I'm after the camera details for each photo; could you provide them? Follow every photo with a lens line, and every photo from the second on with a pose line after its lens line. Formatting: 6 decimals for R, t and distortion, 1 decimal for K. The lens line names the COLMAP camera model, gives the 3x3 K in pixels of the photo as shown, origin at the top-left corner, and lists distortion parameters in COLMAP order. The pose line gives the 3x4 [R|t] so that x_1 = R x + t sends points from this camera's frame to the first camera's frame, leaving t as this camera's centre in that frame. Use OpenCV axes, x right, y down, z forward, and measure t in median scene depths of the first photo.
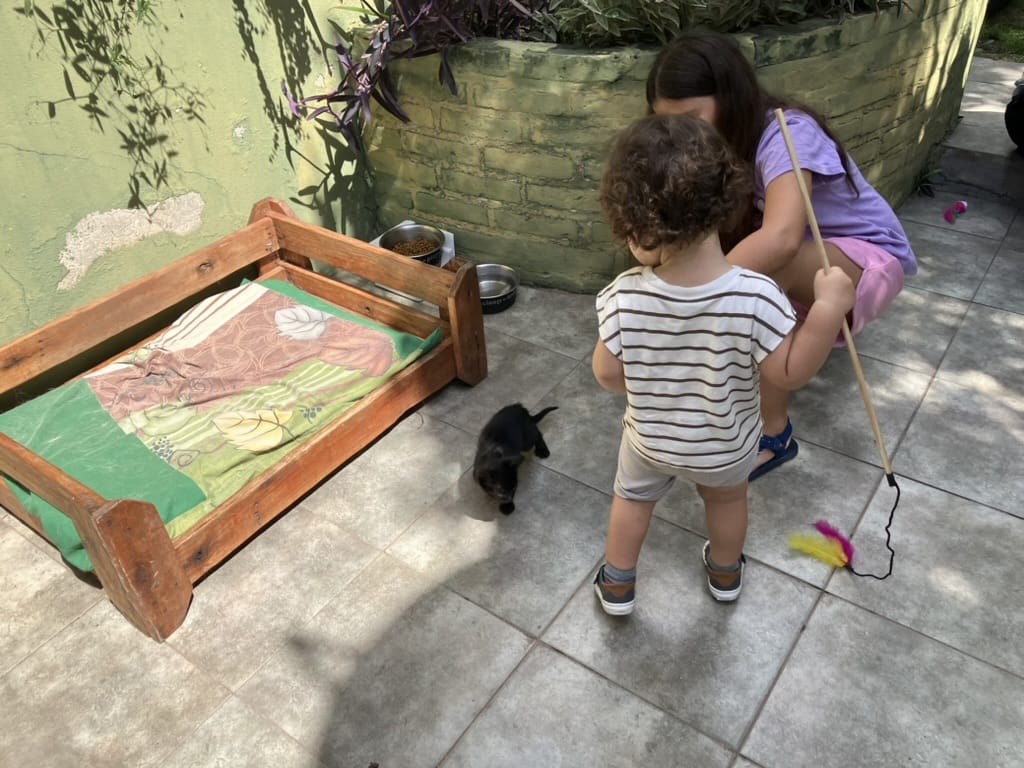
lens RADIAL K [[853.6, 0, 512.0], [0, 853.6, 383.9], [0, 0, 1]] dist [0.001149, -0.031050]
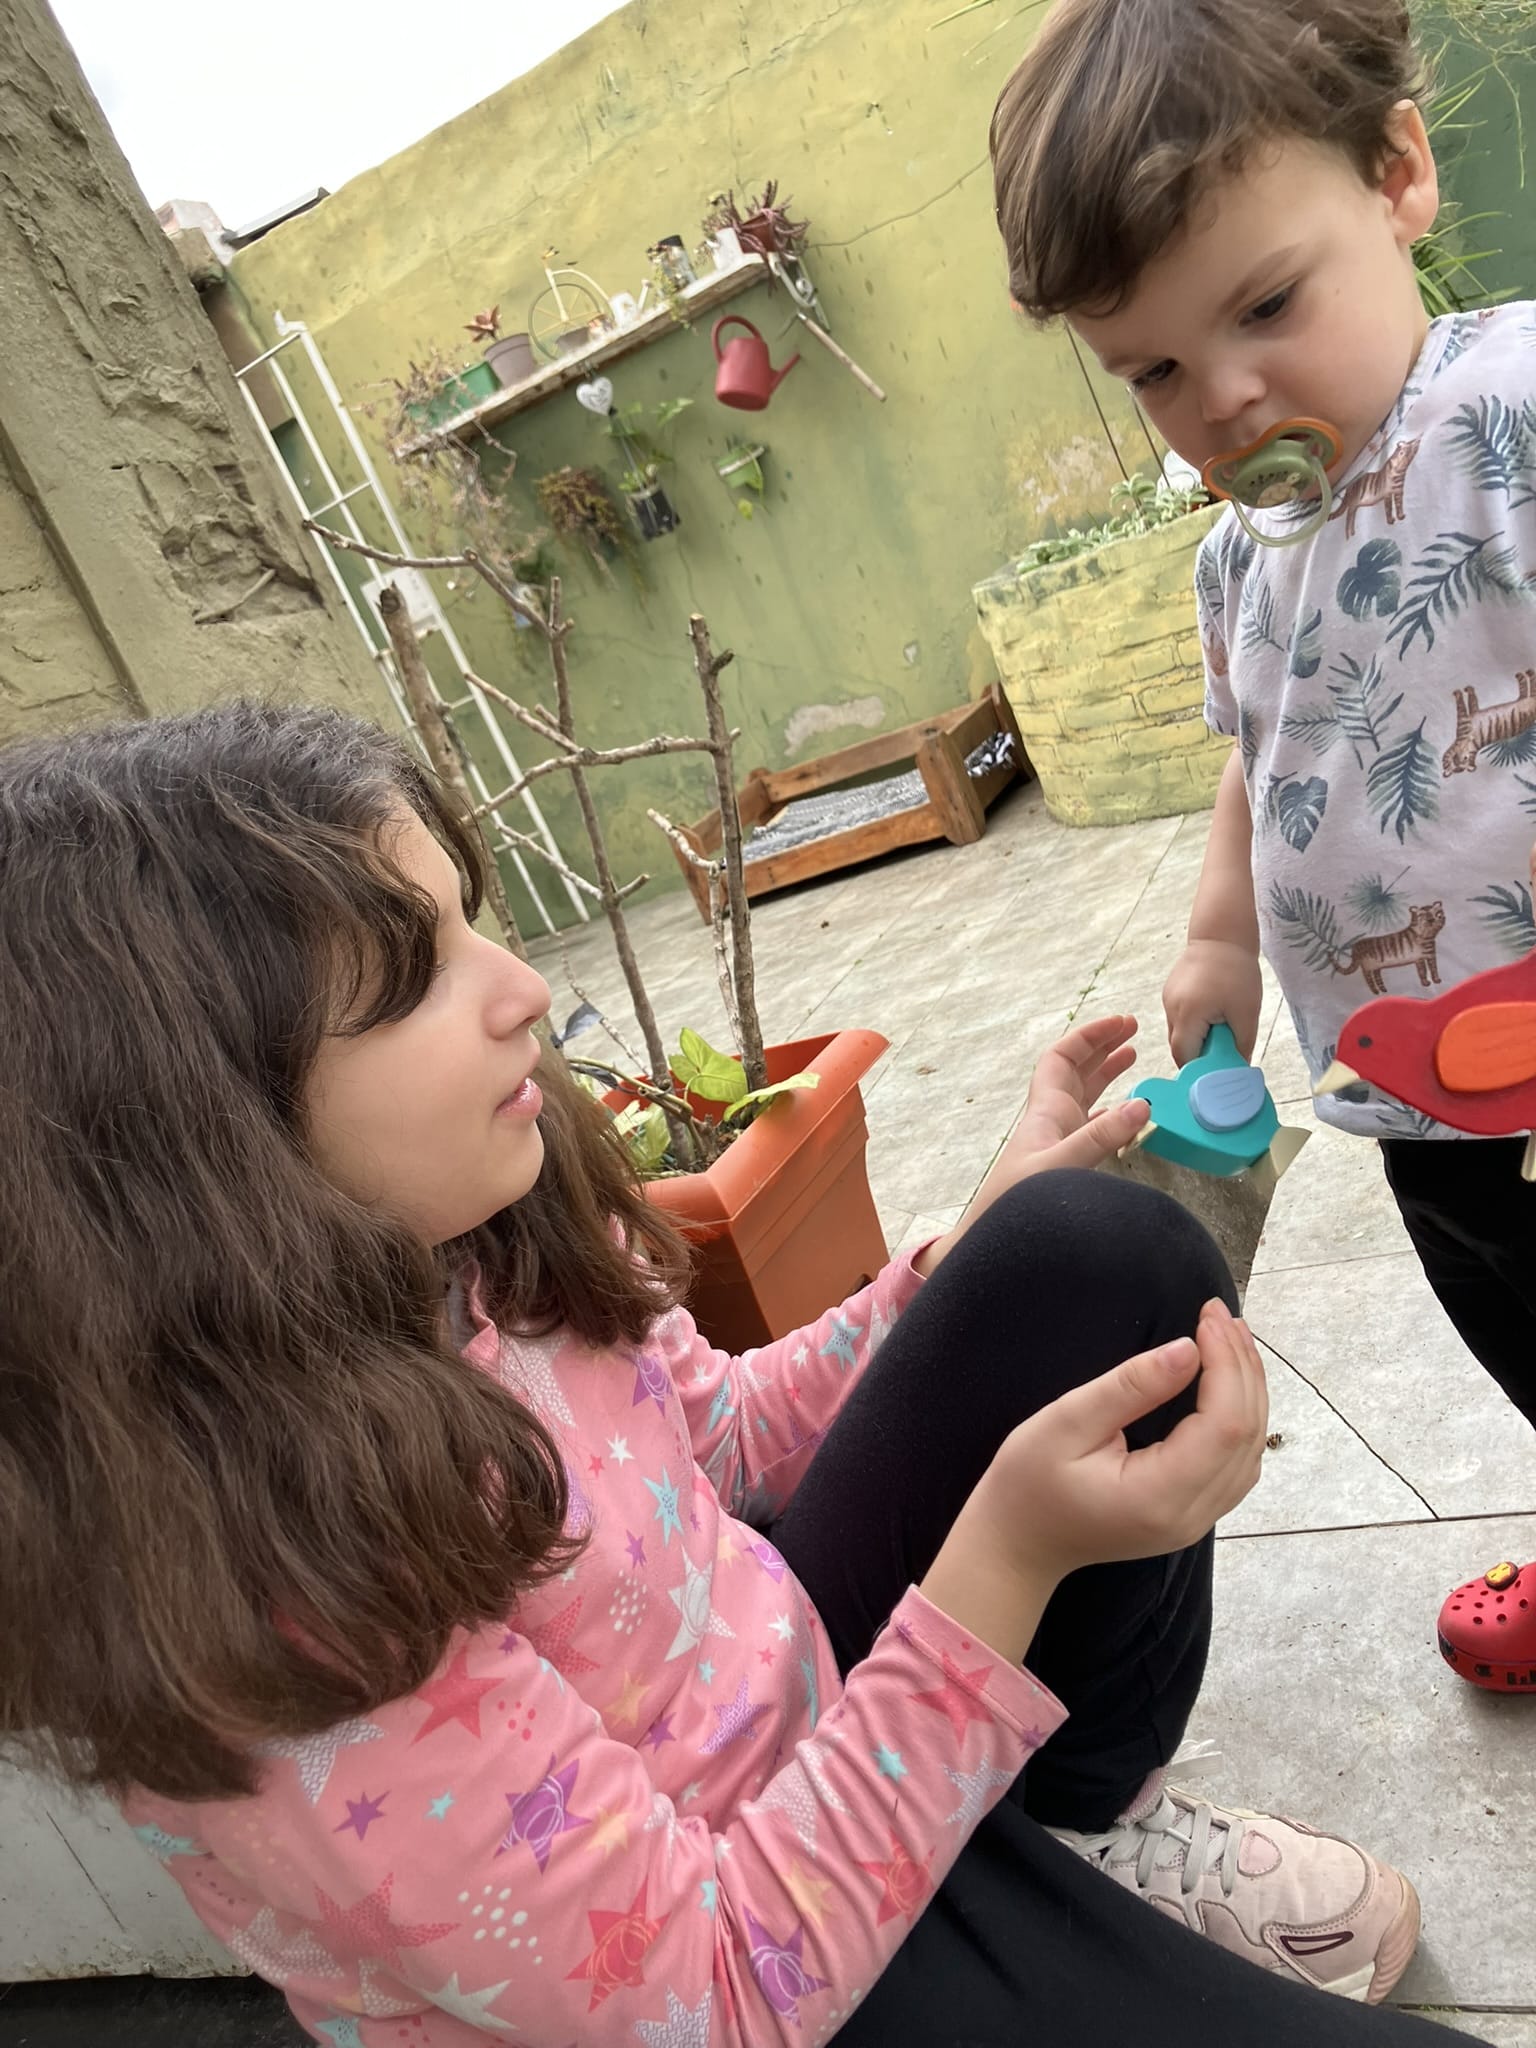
lens RADIAL K [[1707.2, 0, 768.2], [0, 1707.2, 1025.0], [0, 0, 1]] dist [0.001149, -0.031050]
pose [[0.208086, 0.225361, -0.951794, 2.262918], [-0.256622, 0.951585, 0.169207, -0.147618], [0.943846, 0.209042, 0.255844, 0.275007]]
